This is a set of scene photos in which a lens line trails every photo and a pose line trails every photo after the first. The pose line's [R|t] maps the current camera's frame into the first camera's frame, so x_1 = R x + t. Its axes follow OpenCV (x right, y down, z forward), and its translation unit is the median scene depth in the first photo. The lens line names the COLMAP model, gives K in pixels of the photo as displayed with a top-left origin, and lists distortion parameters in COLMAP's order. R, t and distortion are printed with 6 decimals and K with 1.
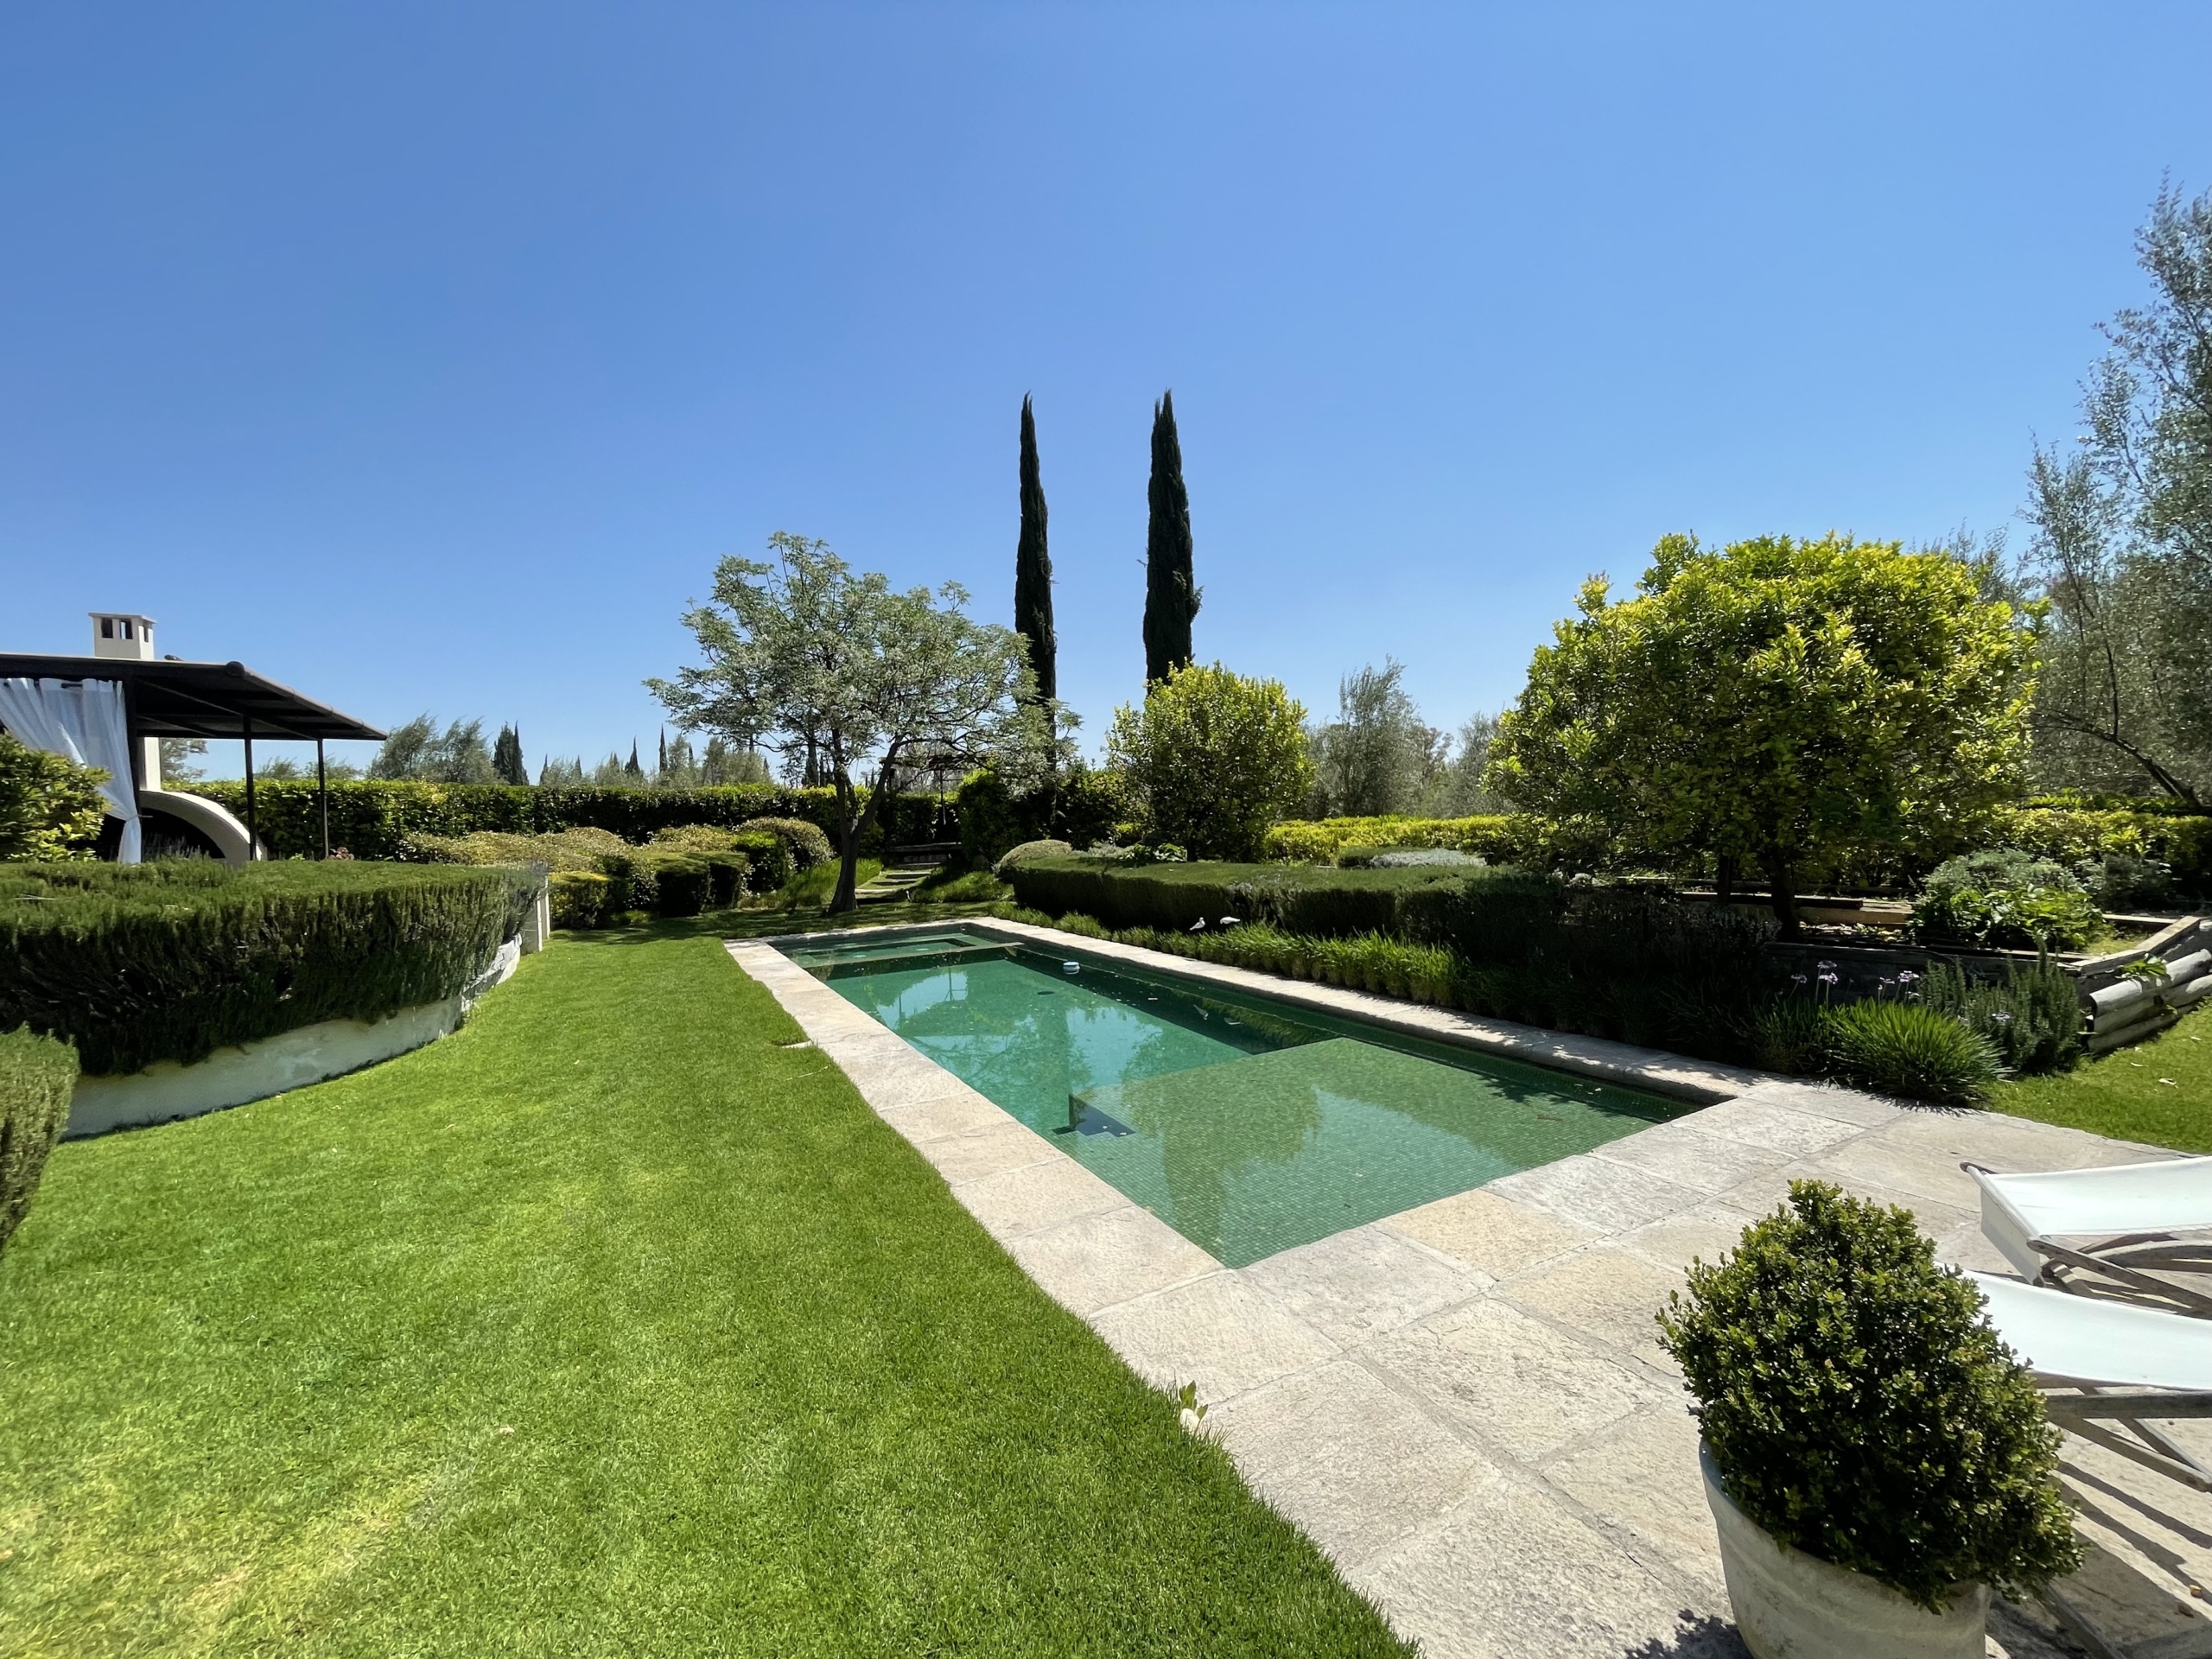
lens RADIAL K [[905.6, 0, 1110.0], [0, 905.6, 827.5], [0, 0, 1]] dist [-0.005376, 0.000564]
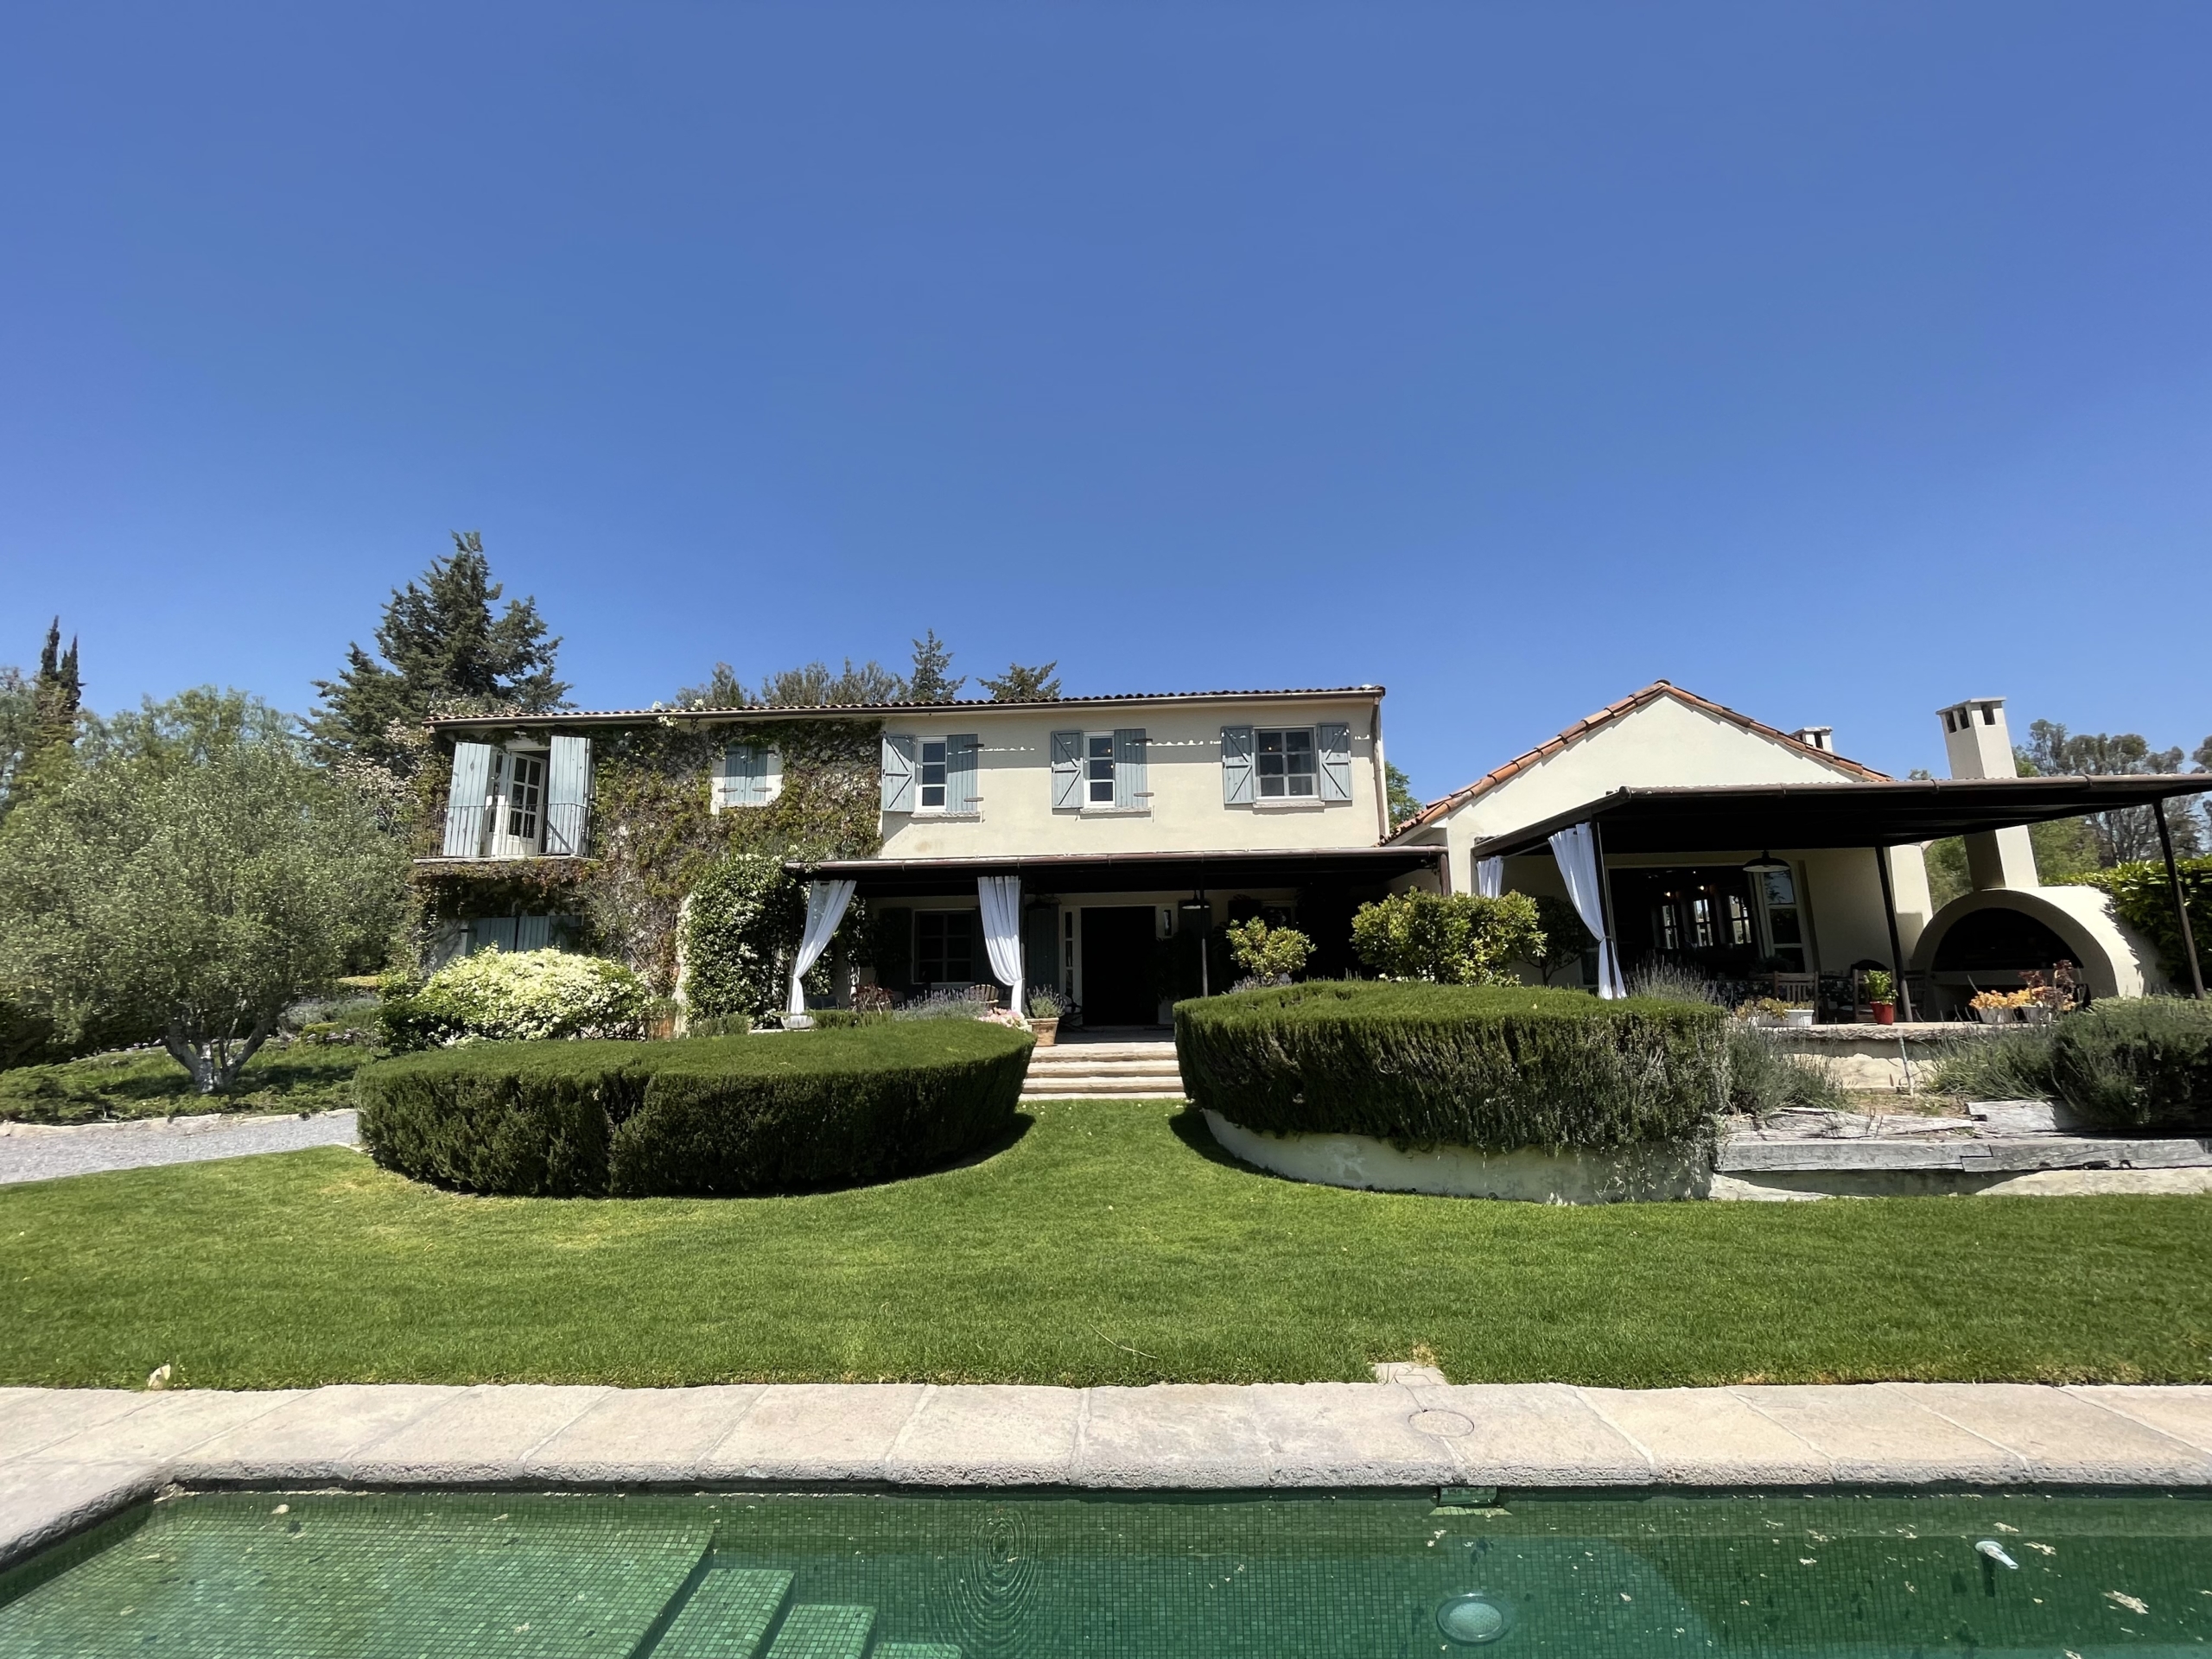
lens RADIAL K [[905.6, 0, 1124.6], [0, 905.6, 810.9], [0, 0, 1]] dist [-0.005376, 0.000564]
pose [[-0.499933, -0.113977, -0.858531, 0.249188], [0.035428, 0.987781, -0.151766, -0.019289], [0.865339, -0.106290, -0.489787, 1.147606]]
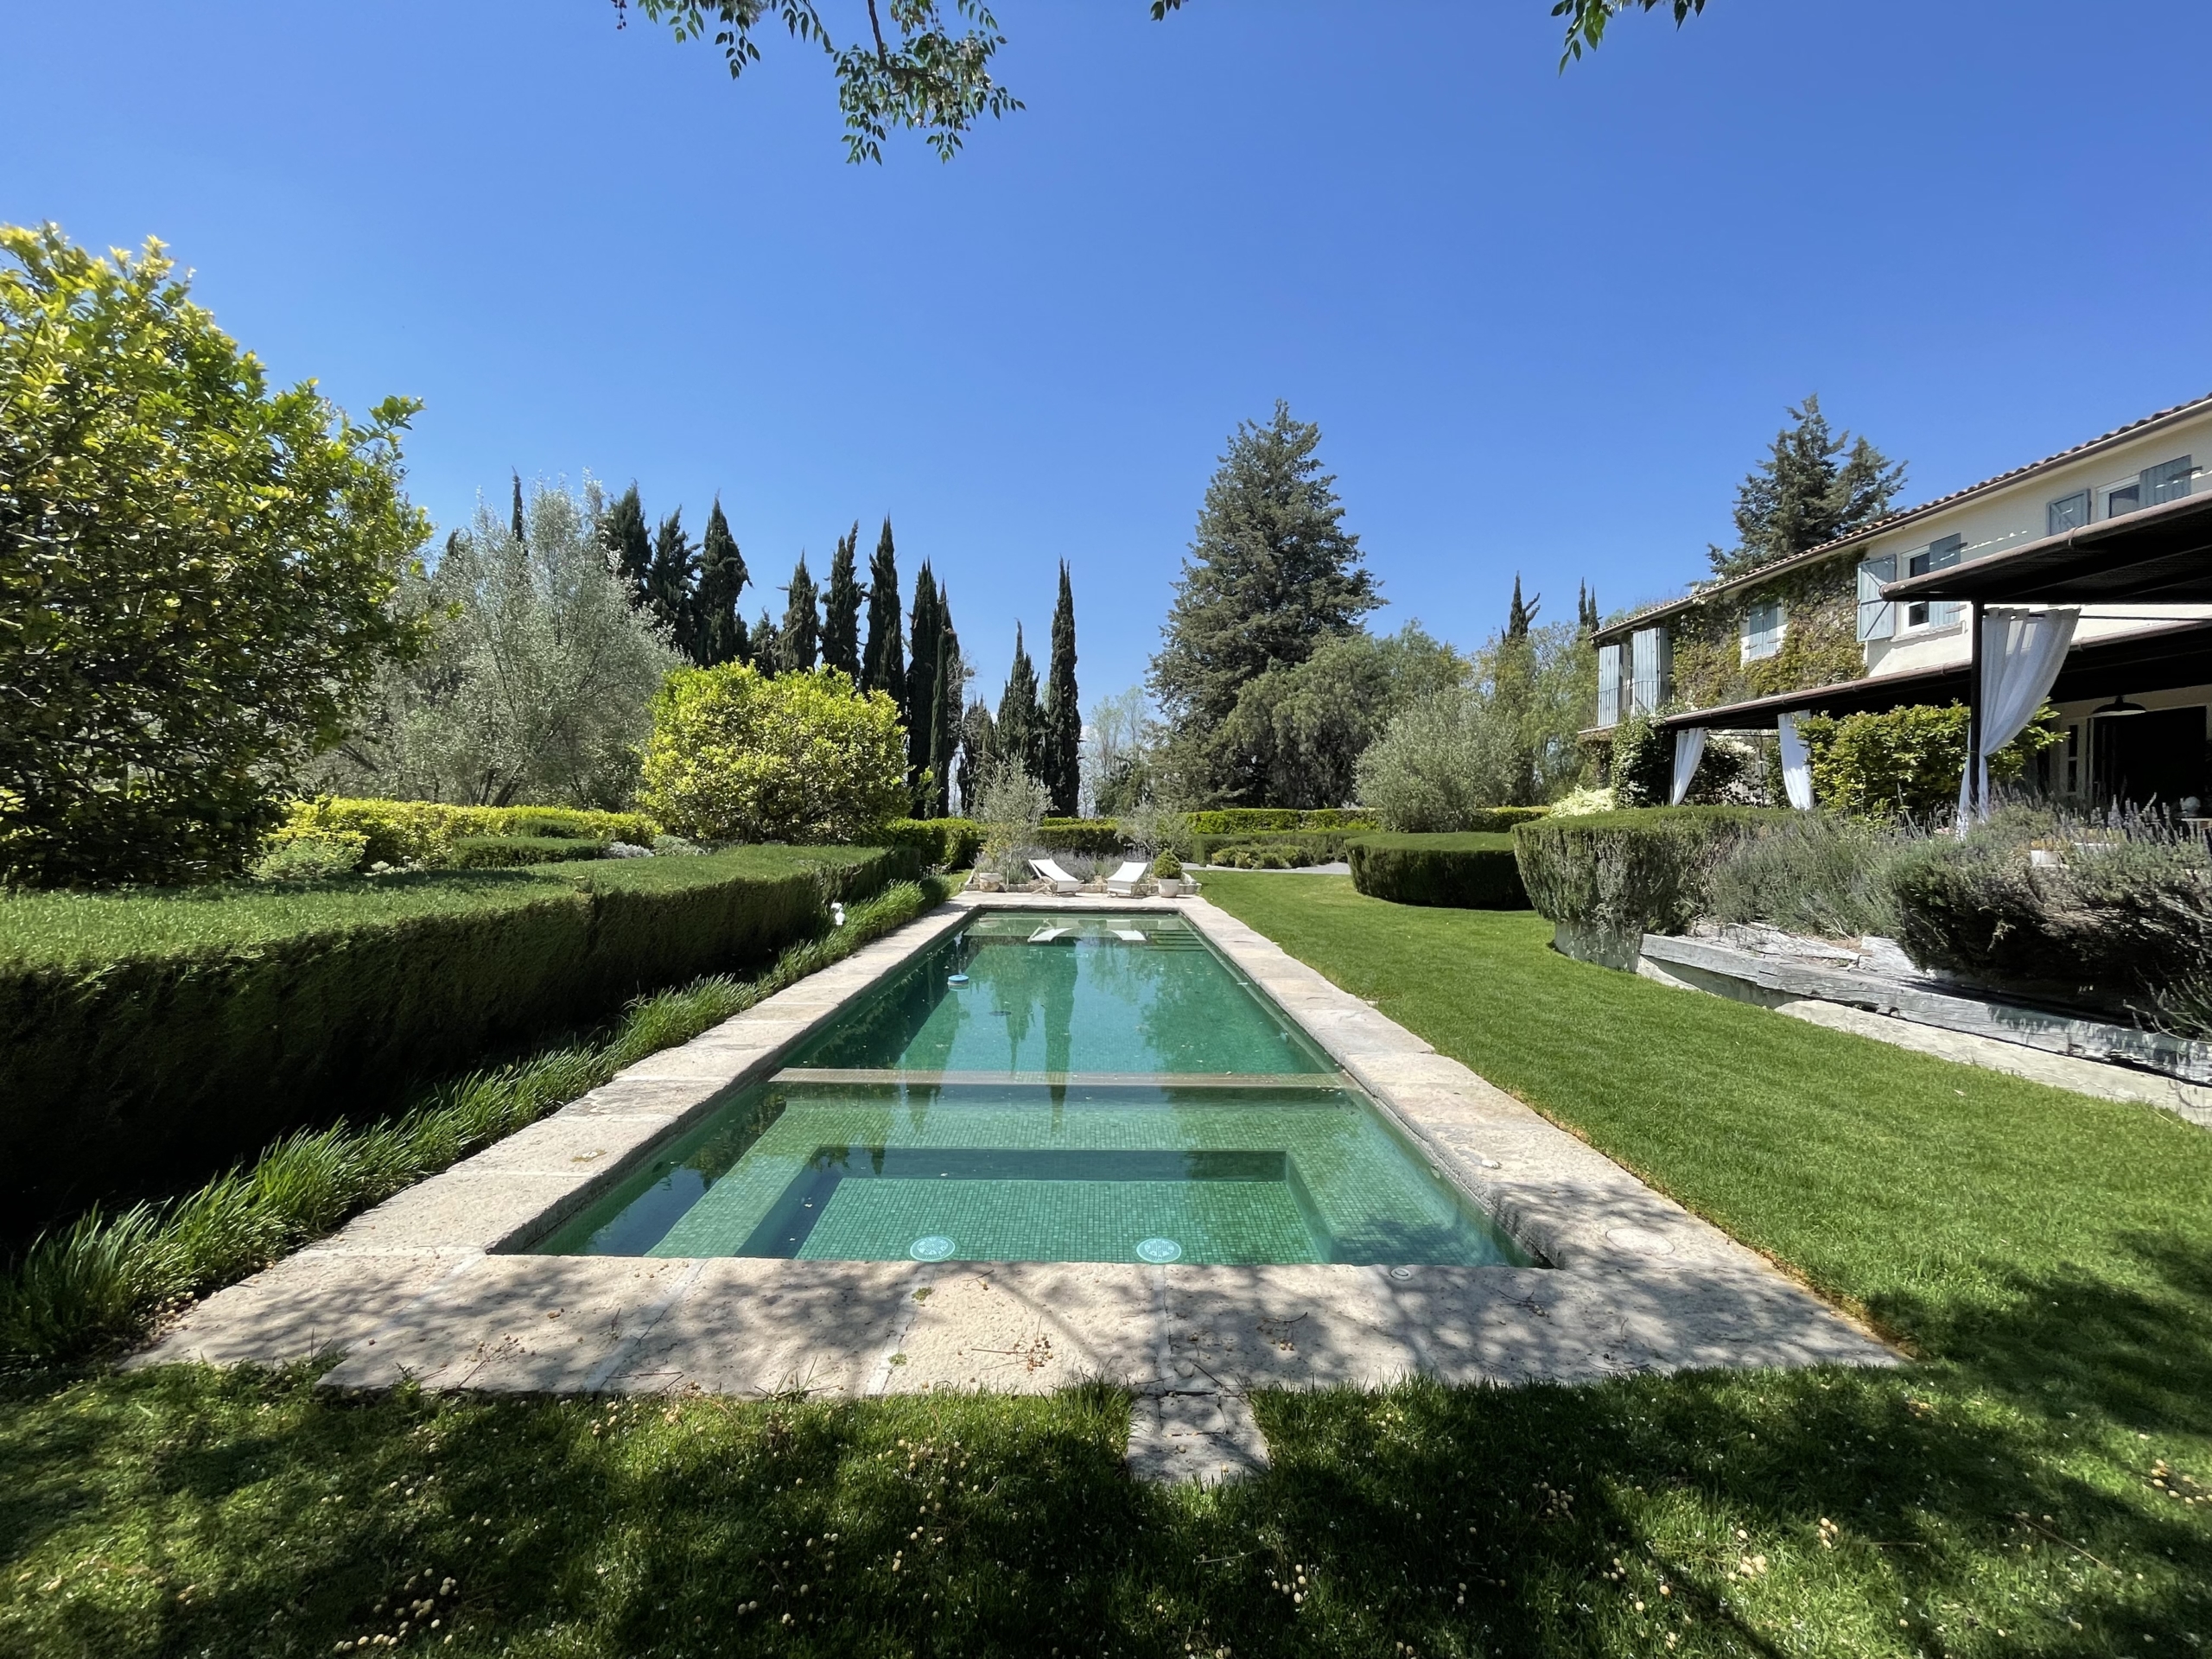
lens RADIAL K [[905.6, 0, 1110.1], [0, 905.6, 819.9], [0, 0, 1]] dist [-0.005376, 0.000564]
pose [[-0.894372, 0.038532, 0.445661, -0.824994], [0.031866, 0.999240, -0.022446, 0.062074], [-0.446188, -0.005874, -0.894920, 2.532145]]
